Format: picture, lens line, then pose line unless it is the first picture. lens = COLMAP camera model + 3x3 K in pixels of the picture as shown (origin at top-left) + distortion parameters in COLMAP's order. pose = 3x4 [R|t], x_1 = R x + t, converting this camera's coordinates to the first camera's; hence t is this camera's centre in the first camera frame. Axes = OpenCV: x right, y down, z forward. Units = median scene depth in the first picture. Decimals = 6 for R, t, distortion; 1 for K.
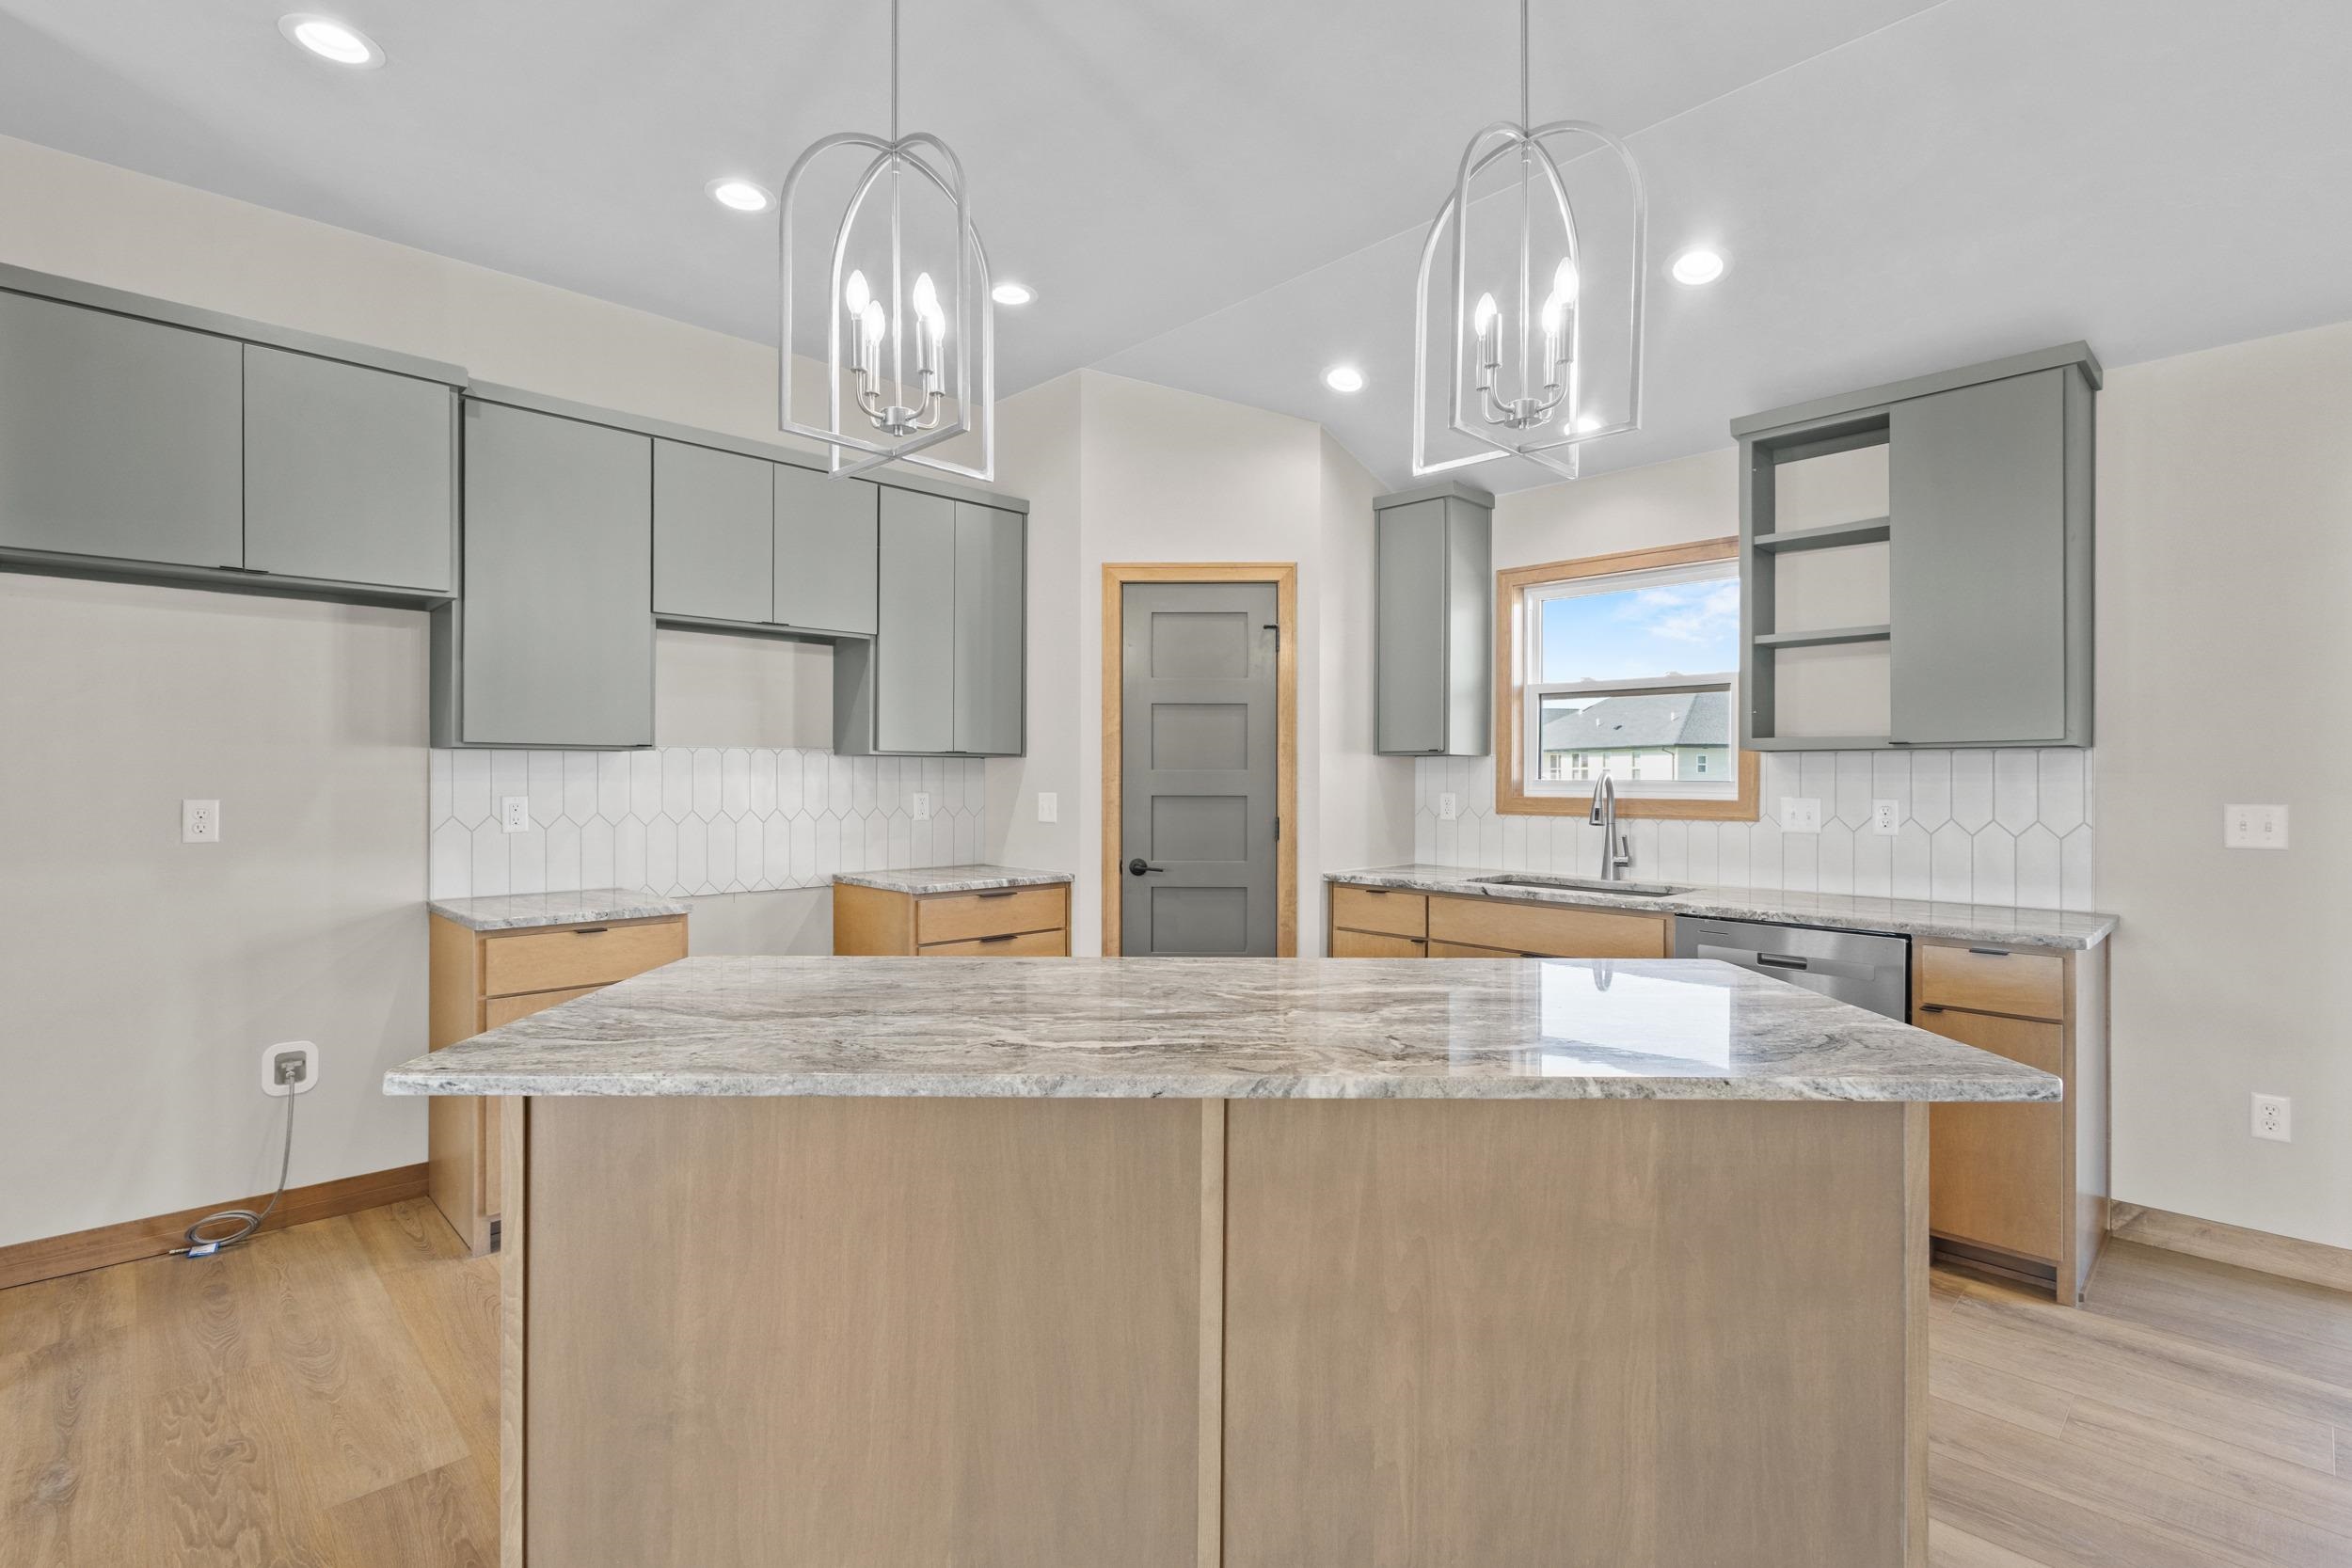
lens RADIAL K [[1074.0, 0, 1176.0], [0, 1074.0, 784.0], [0, 0, 1]] dist [0.002000, 0.000351]
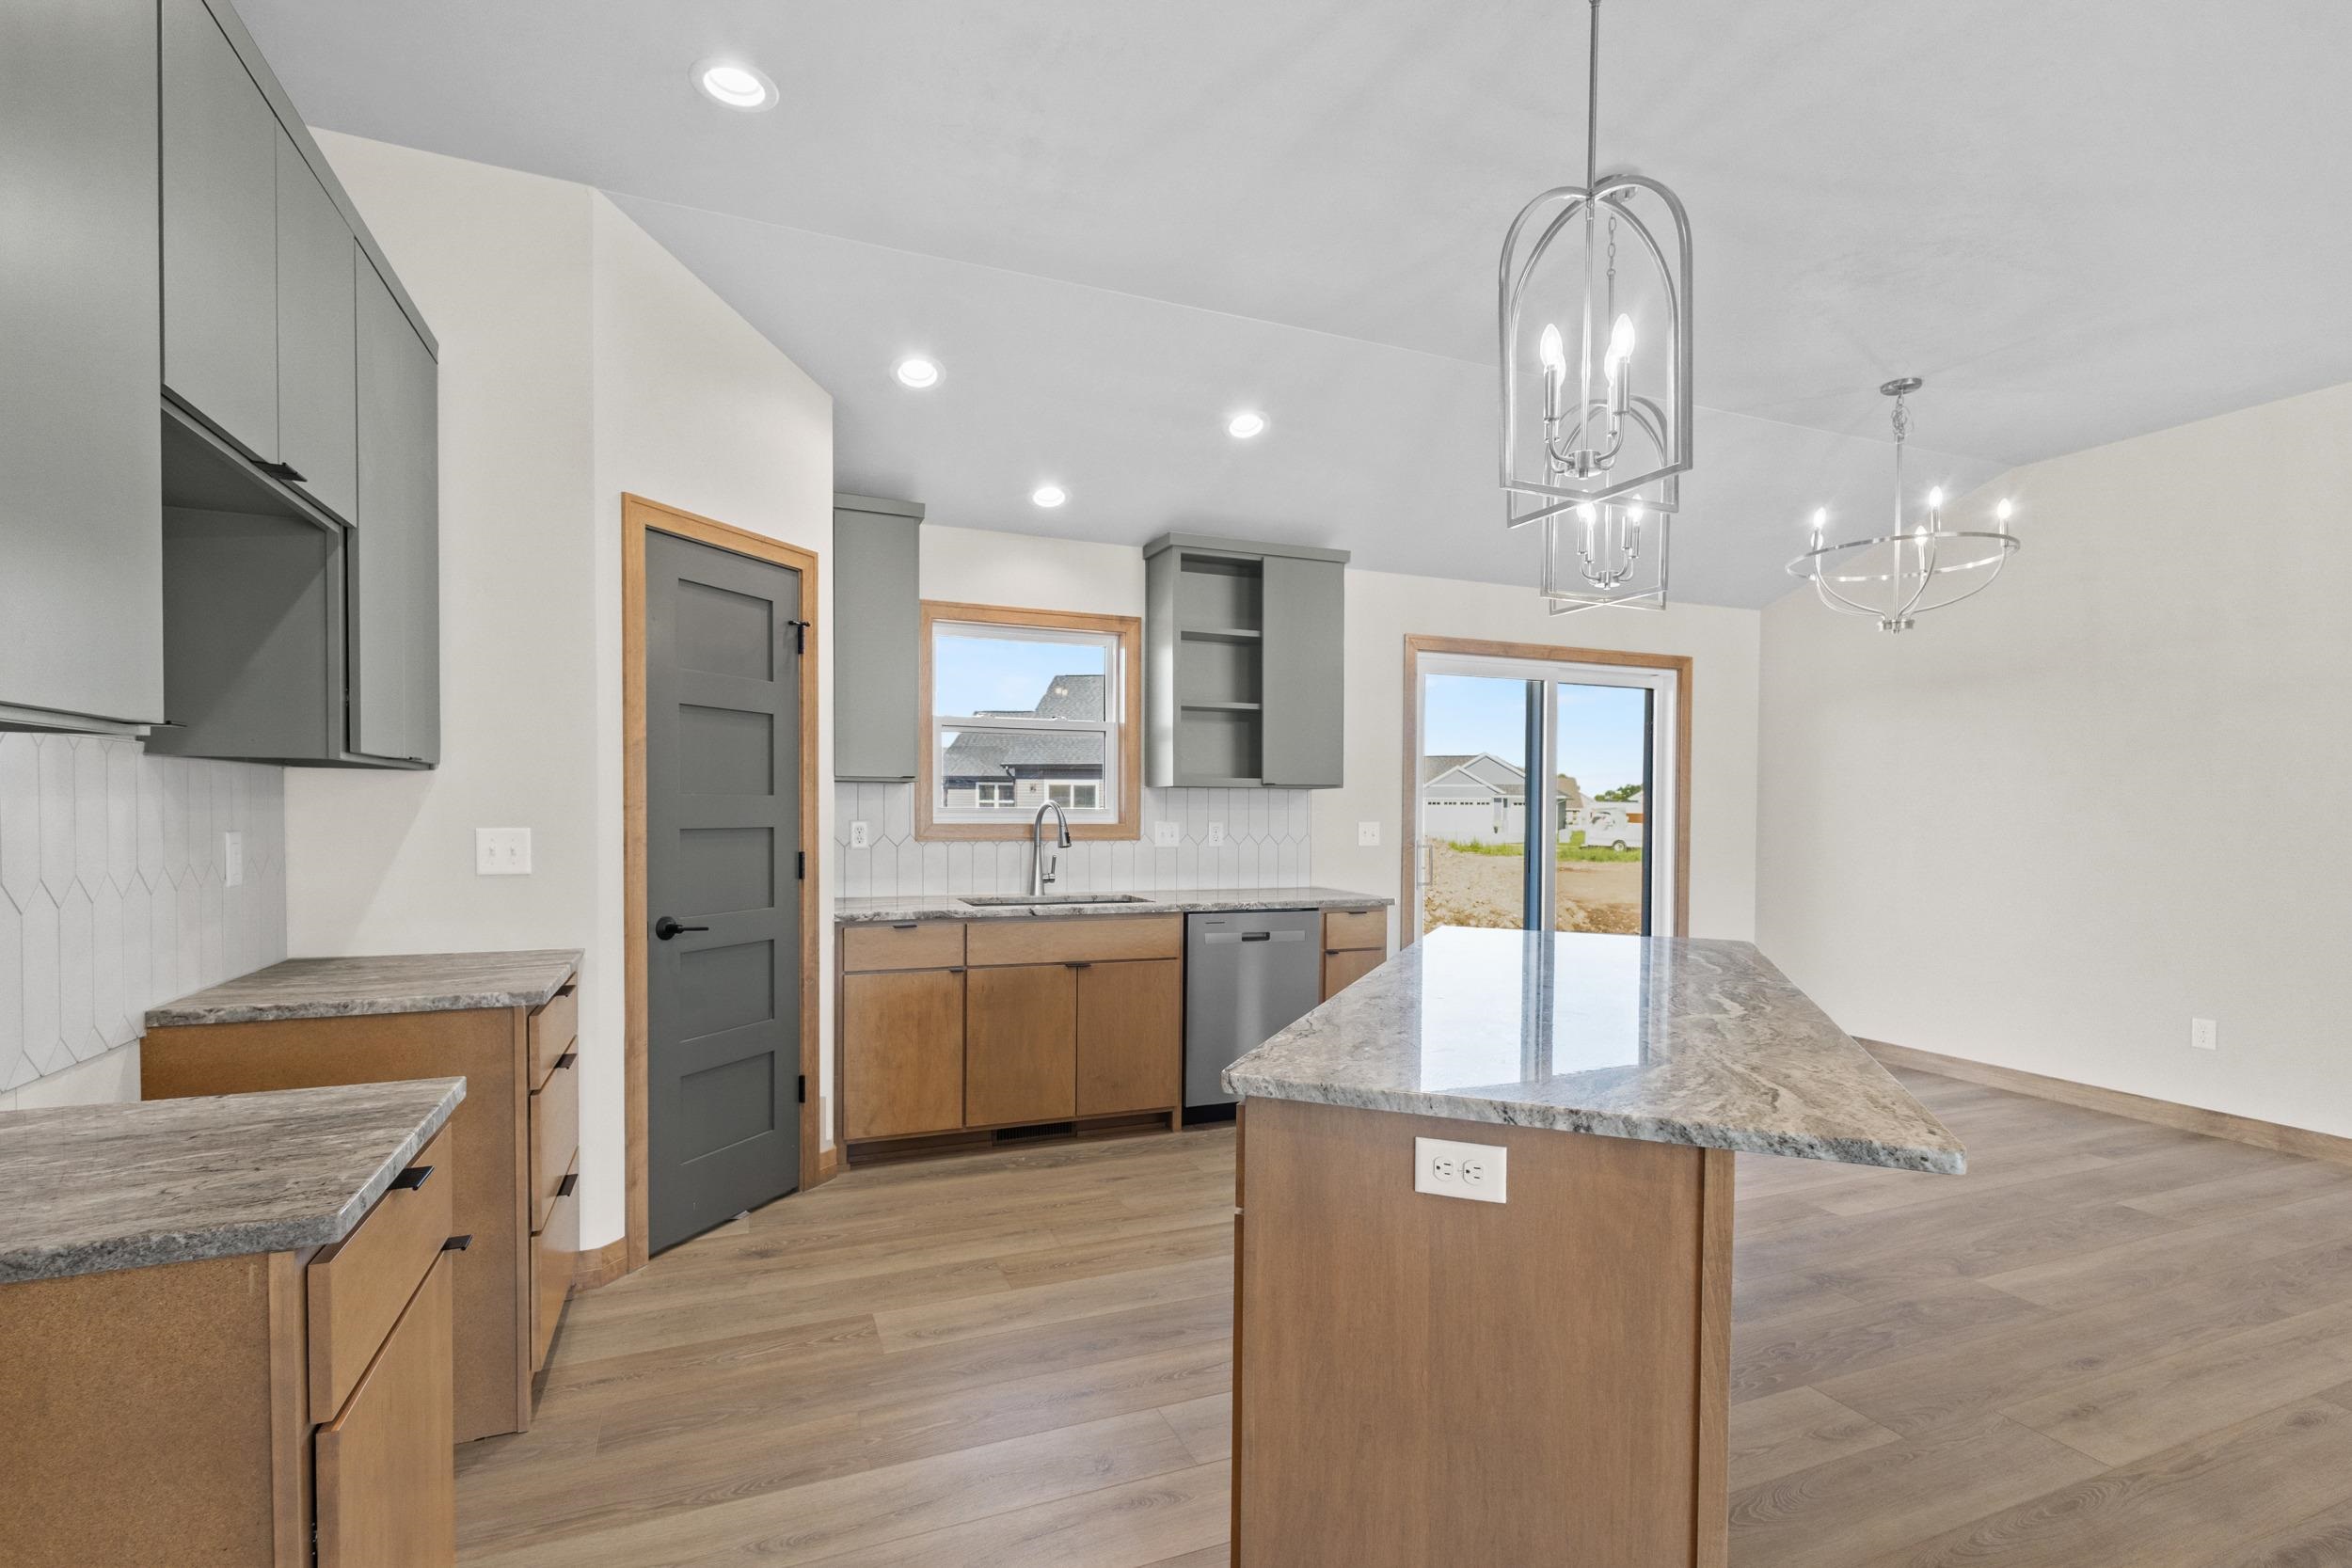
lens RADIAL K [[1086.6, 0, 1169.0], [0, 1086.6, 838.6], [0, 0, 1]] dist [0.003338, 0.000230]
pose [[0.375469, -0.026345, 0.926461, -0.606449], [-0.002176, 0.999568, 0.029305, -0.005294], [-0.926833, -0.013019, 0.375249, 0.425682]]
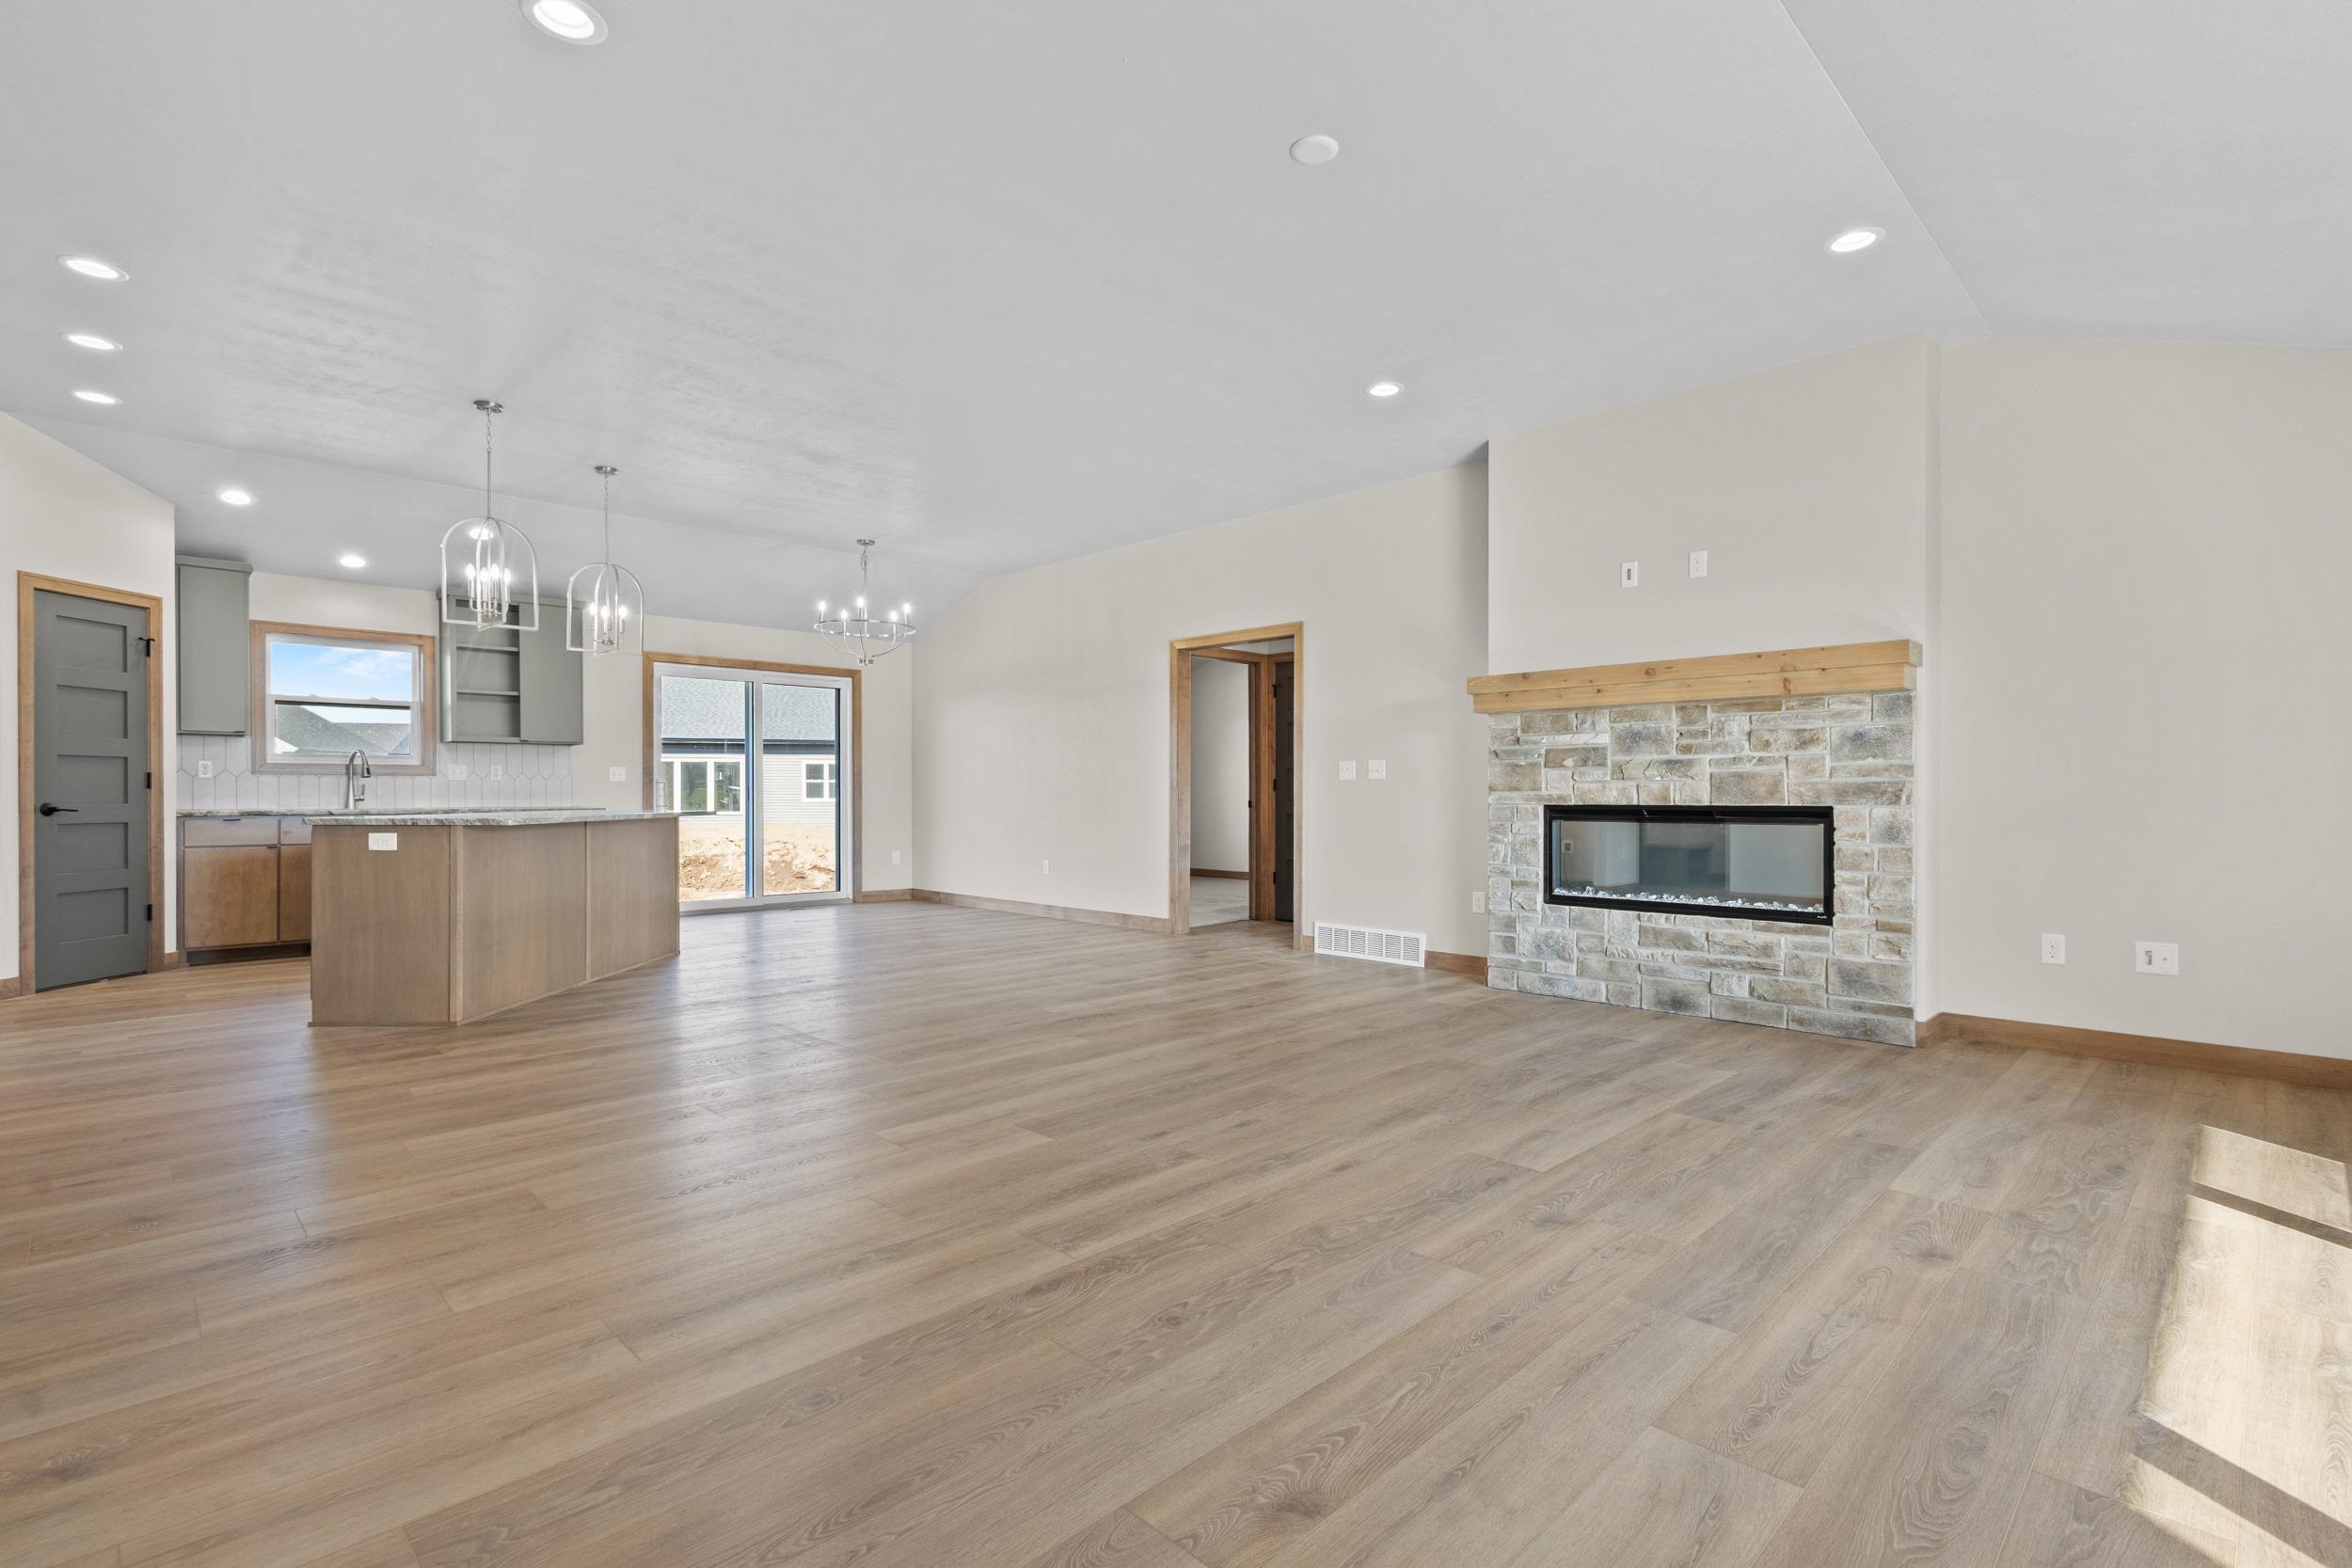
lens RADIAL K [[1091.6, 0, 1183.6], [0, 1091.6, 800.0], [0, 0, 1]] dist [0.001380, -0.001297]
pose [[-0.006904, -0.007775, 0.999946, -1.417497], [0.006051, 0.999951, 0.007817, 0.066306], [-0.999958, 0.006105, -0.006856, -0.382410]]
